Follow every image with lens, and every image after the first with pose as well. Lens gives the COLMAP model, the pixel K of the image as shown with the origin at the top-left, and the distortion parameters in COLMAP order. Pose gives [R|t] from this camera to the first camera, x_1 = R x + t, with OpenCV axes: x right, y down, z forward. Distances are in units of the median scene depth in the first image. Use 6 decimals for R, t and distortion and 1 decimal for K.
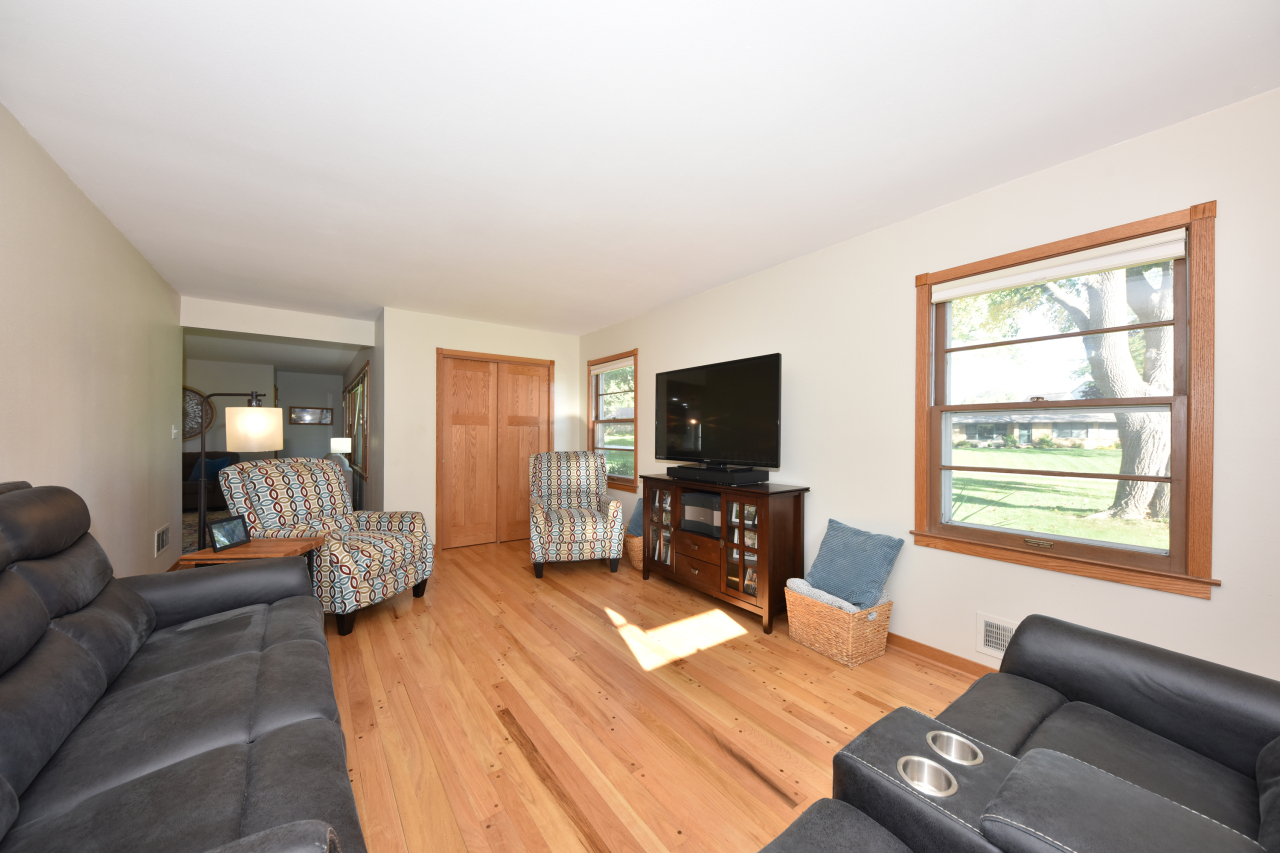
lens RADIAL K [[465.5, 0, 644.2], [0, 465.5, 429.4], [0, 0, 1]] dist [-0.000441, 0.000005]
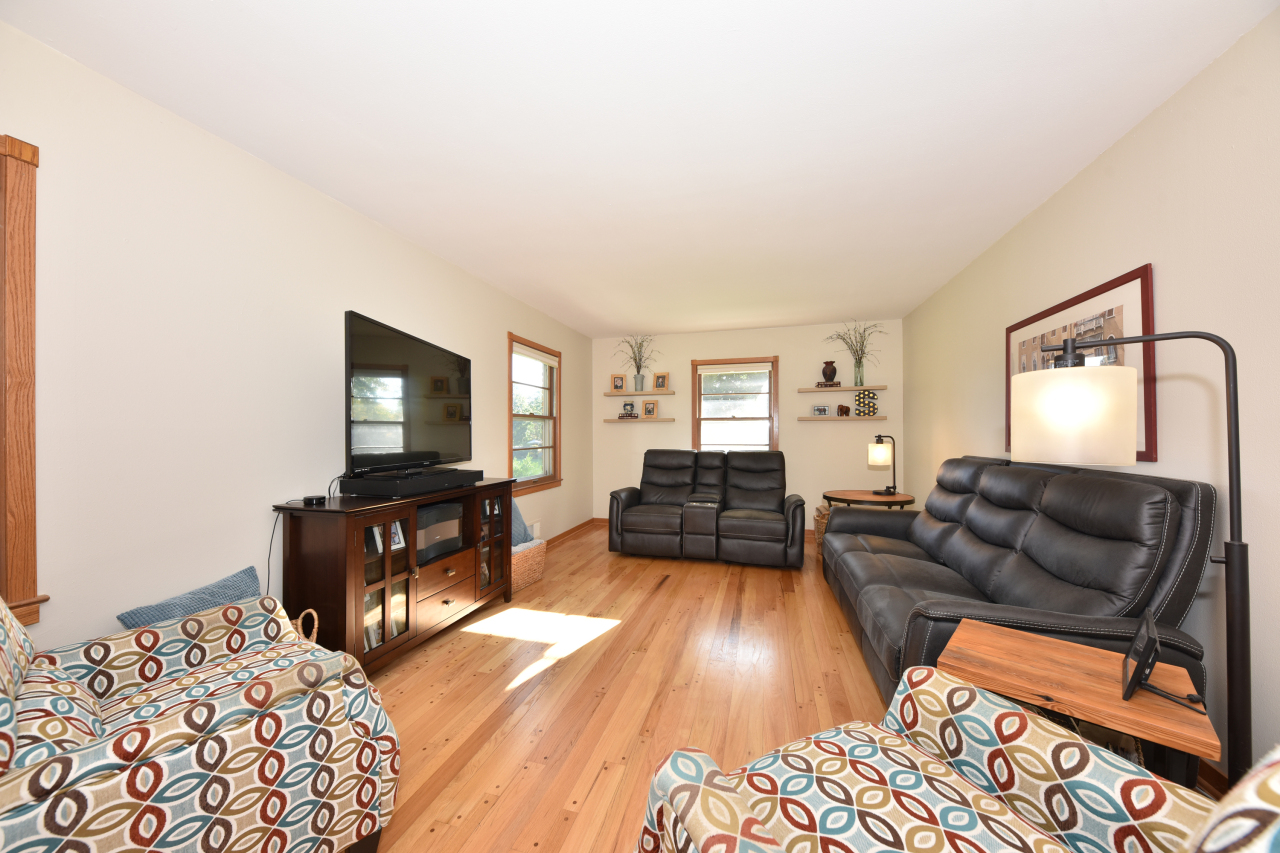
lens RADIAL K [[433.6, 0, 642.1], [0, 433.6, 428.5], [0, 0, 1]] dist [-0.000210, -0.000011]
pose [[-0.616833, 0.006281, 0.787069, -0.846579], [0.001884, 0.999977, -0.006504, 0.013790], [-0.787092, -0.002529, -0.616831, 1.495120]]
